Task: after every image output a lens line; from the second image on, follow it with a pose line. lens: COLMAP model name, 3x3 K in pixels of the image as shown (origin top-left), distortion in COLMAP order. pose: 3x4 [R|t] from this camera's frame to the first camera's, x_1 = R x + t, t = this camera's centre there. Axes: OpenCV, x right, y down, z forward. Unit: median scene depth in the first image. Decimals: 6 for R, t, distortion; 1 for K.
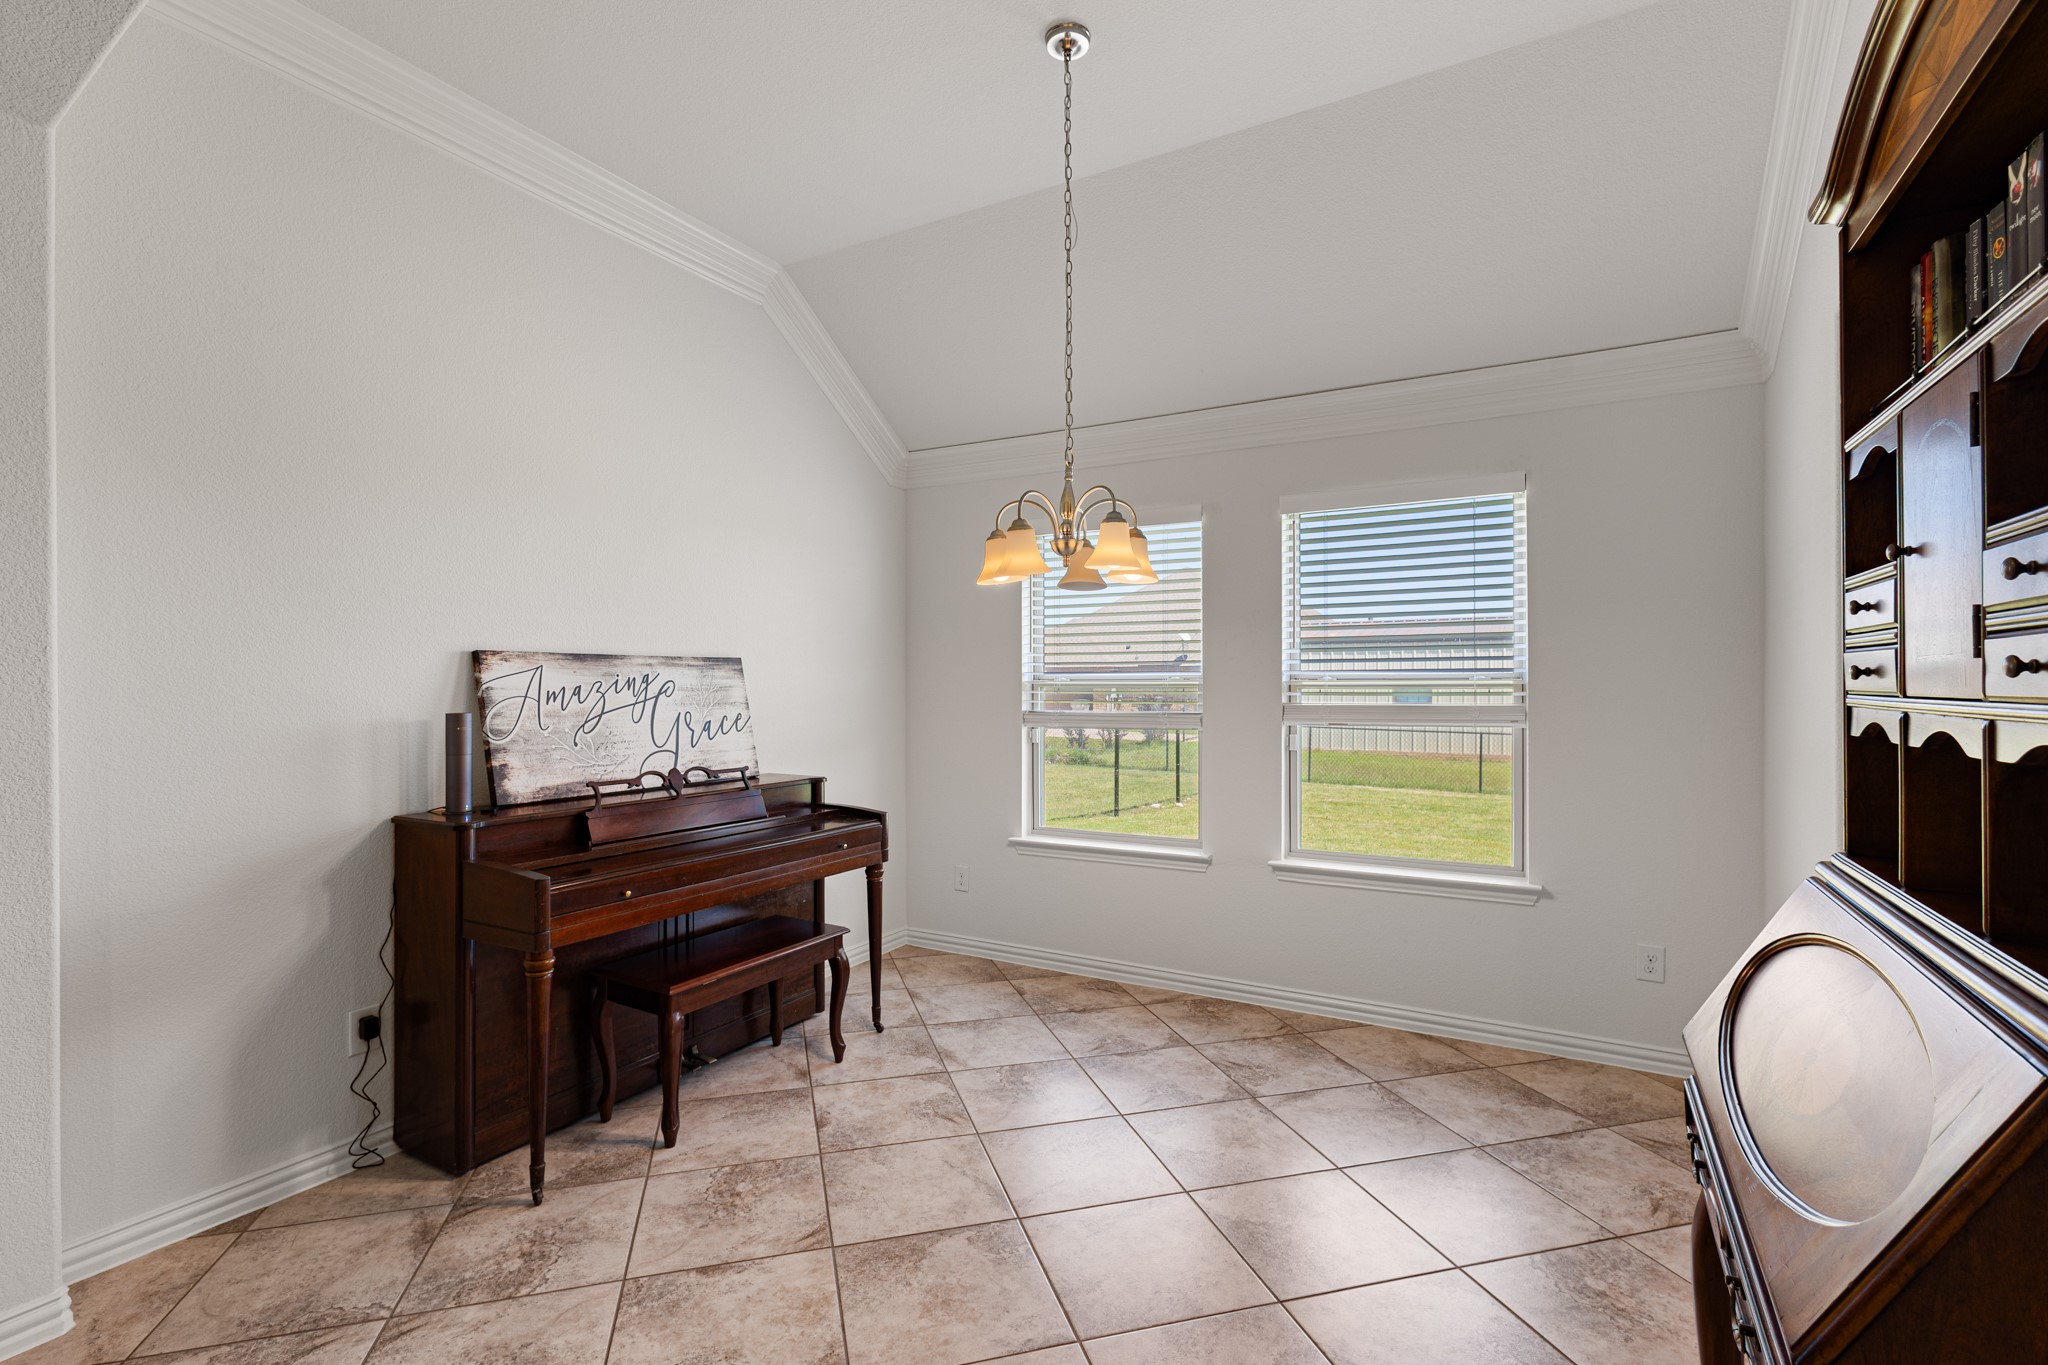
lens RADIAL K [[941.7, 0, 1025.1], [0, 941.7, 683.0], [0, 0, 1]] dist [-0.000029, -0.000009]
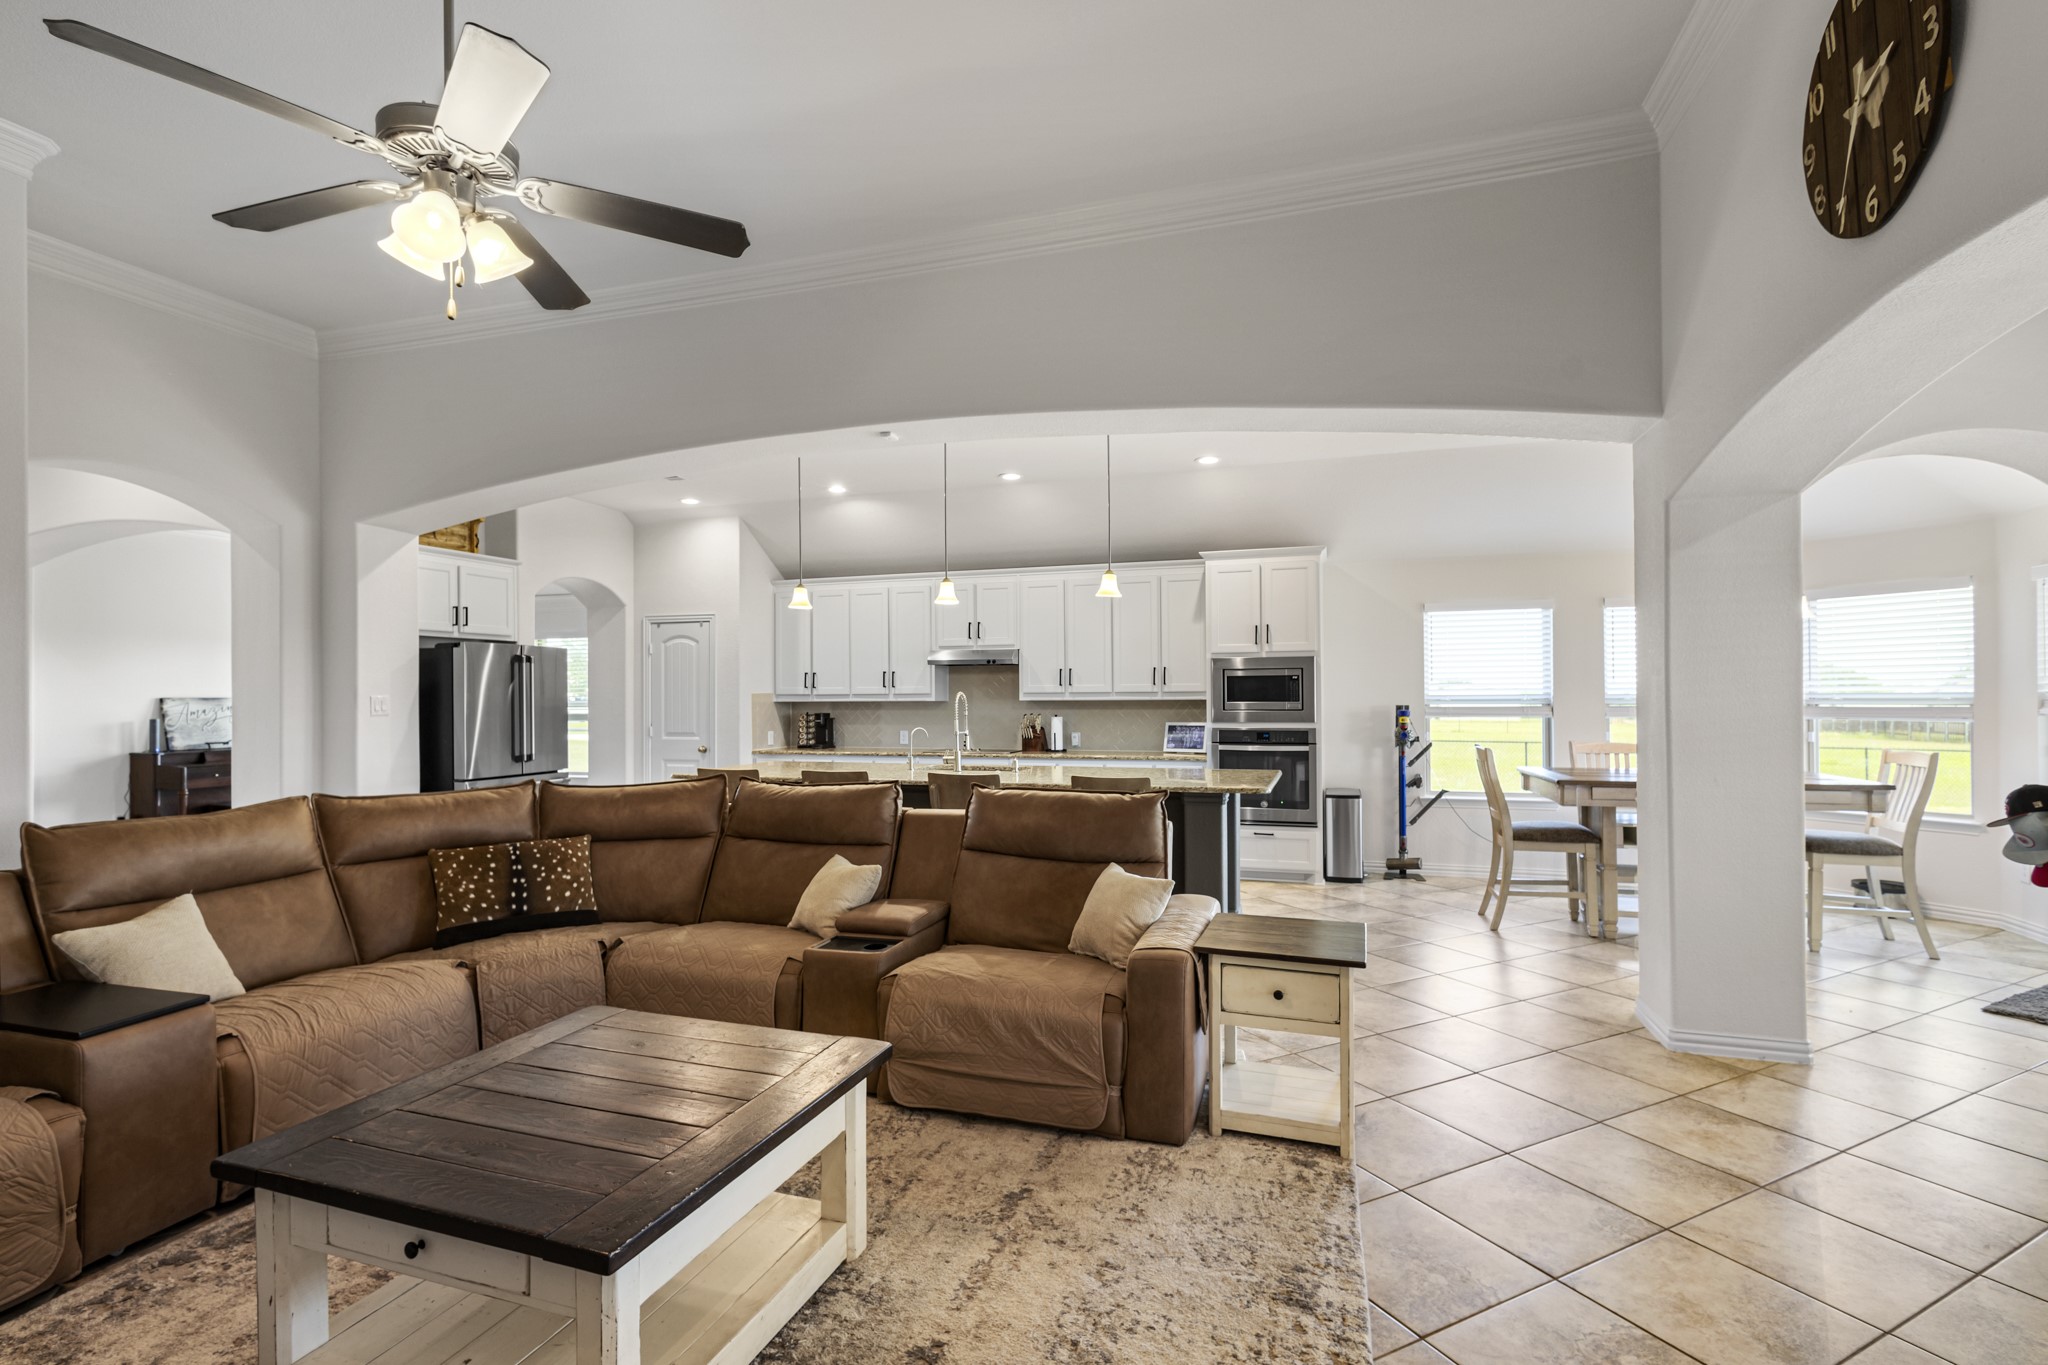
lens RADIAL K [[958.7, 0, 1016.9], [0, 958.7, 687.0], [0, 0, 1]] dist [-0.000707, 0.000439]
pose [[0.982210, -0.004360, 0.187737, 1.482905], [0.005819, 0.999957, -0.007220, -0.031110], [-0.187698, 0.008184, 0.982193, -2.446953]]
